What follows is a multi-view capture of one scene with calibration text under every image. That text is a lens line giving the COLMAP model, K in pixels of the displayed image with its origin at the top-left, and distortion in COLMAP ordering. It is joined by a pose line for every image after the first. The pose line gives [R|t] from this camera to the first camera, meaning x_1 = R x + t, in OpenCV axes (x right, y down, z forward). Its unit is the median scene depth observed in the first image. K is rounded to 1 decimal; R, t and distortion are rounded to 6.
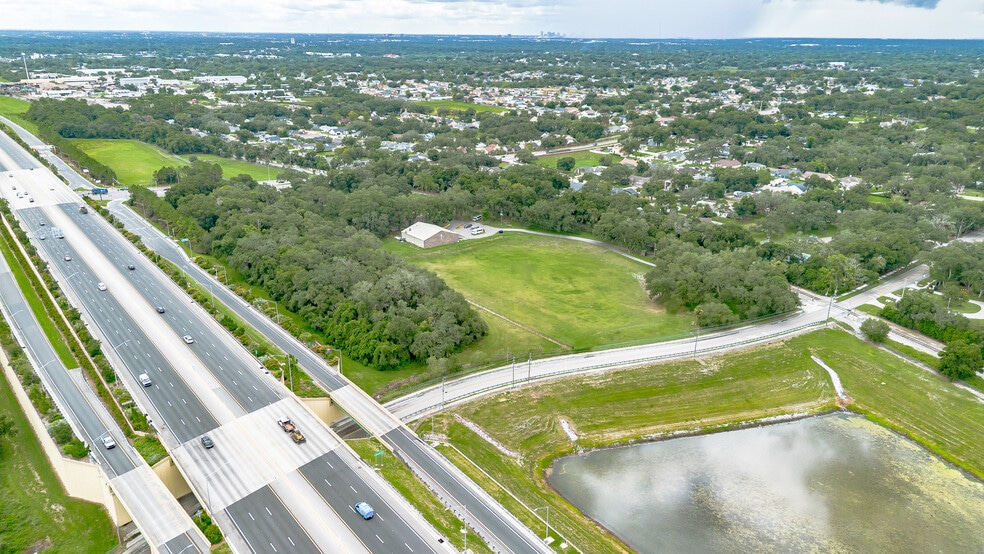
lens RADIAL K [[698.7, 0, 492.0], [0, 698.7, 277.0], [0, 0, 1]] dist [0.063169, -0.066202]
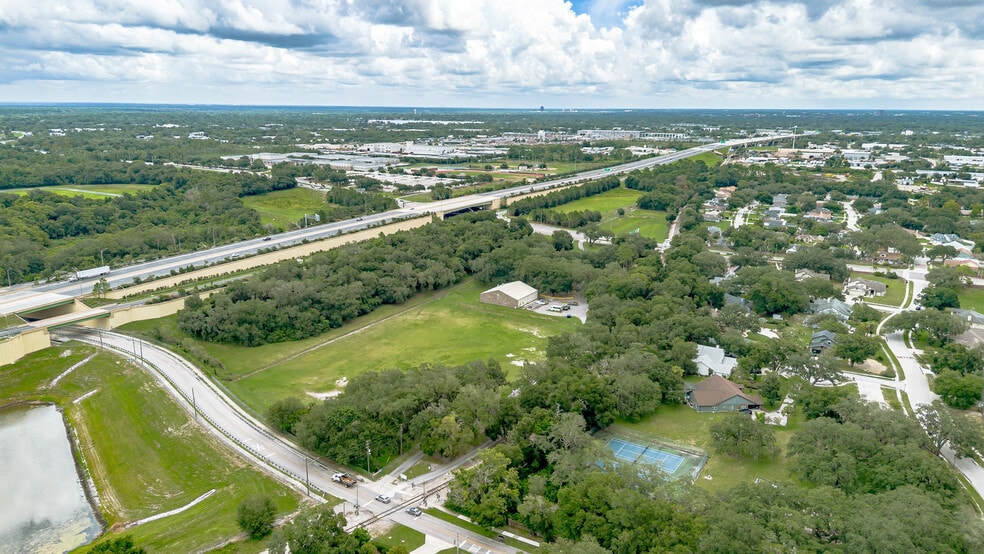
lens RADIAL K [[698.7, 0, 492.0], [0, 698.7, 277.0], [0, 0, 1]] dist [0.063169, -0.066202]
pose [[0.345278, 0.216796, -0.913117, 1.116010], [-0.312723, 0.943927, 0.105861, -0.255073], [0.884866, 0.249001, 0.393714, 0.853473]]
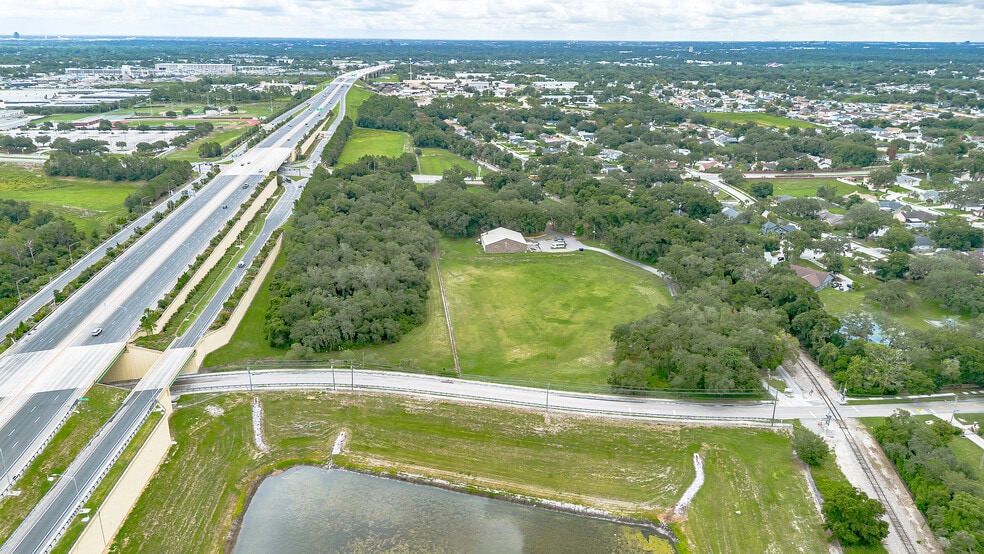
lens RADIAL K [[698.7, 0, 492.0], [0, 698.7, 277.0], [0, 0, 1]] dist [0.063169, -0.066202]
pose [[0.849377, 0.168938, -0.500018, 0.577355], [-0.174342, 0.984016, 0.036311, -0.062729], [0.498160, 0.056332, 0.865254, 0.196486]]
